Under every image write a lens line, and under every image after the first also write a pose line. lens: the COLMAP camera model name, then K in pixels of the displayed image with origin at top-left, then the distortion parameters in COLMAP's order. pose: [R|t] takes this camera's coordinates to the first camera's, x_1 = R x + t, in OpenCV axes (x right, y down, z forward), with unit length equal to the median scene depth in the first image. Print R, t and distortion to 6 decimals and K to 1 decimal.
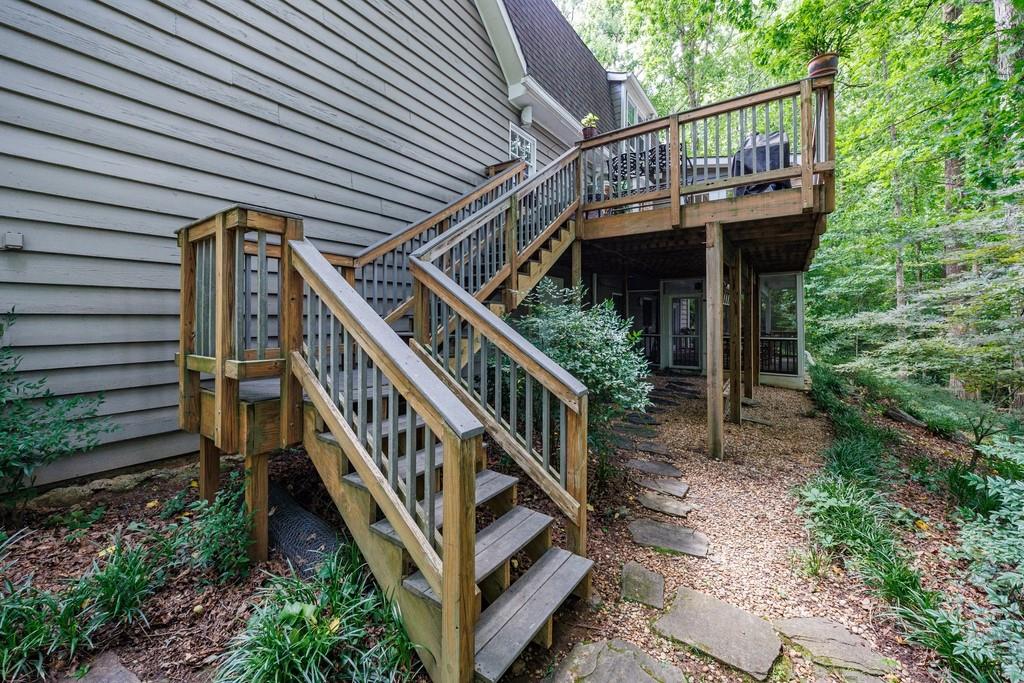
lens RADIAL K [[389.9, 0, 522.2], [0, 389.9, 314.2], [0, 0, 1]] dist [-0.008375, -0.000064]
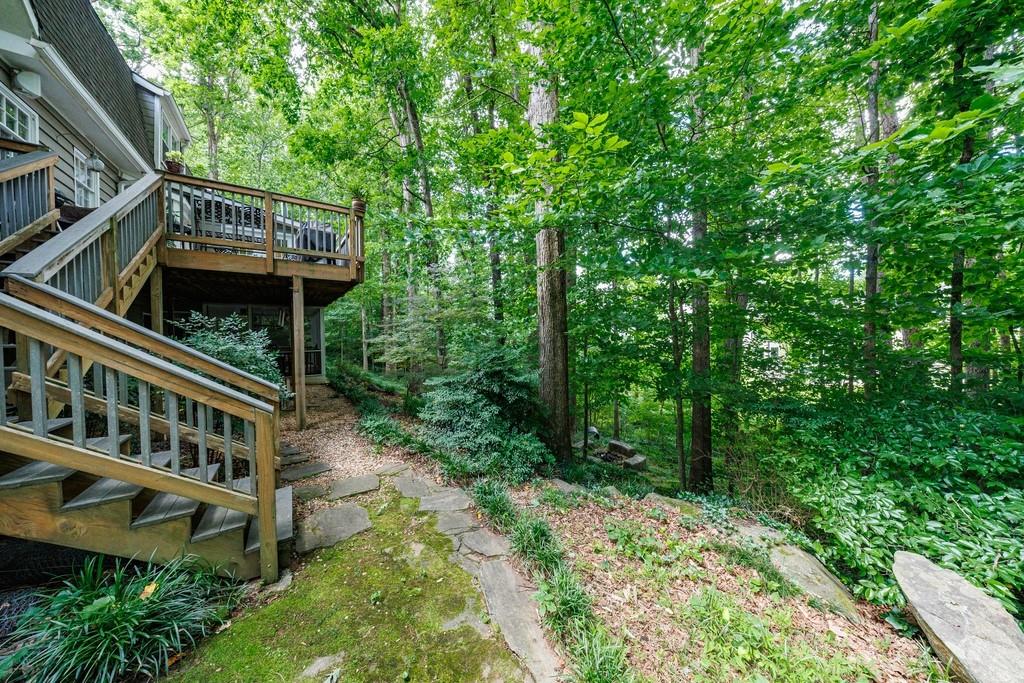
lens RADIAL K [[314.4, 0, 510.2], [0, 314.4, 340.4], [0, 0, 1]] dist [0.000083, 0.000004]
pose [[0.316081, -0.022452, 0.948466, -0.407326], [-0.003615, 0.999684, 0.024869, -0.017242], [-0.948725, -0.011289, 0.315900, -0.170134]]
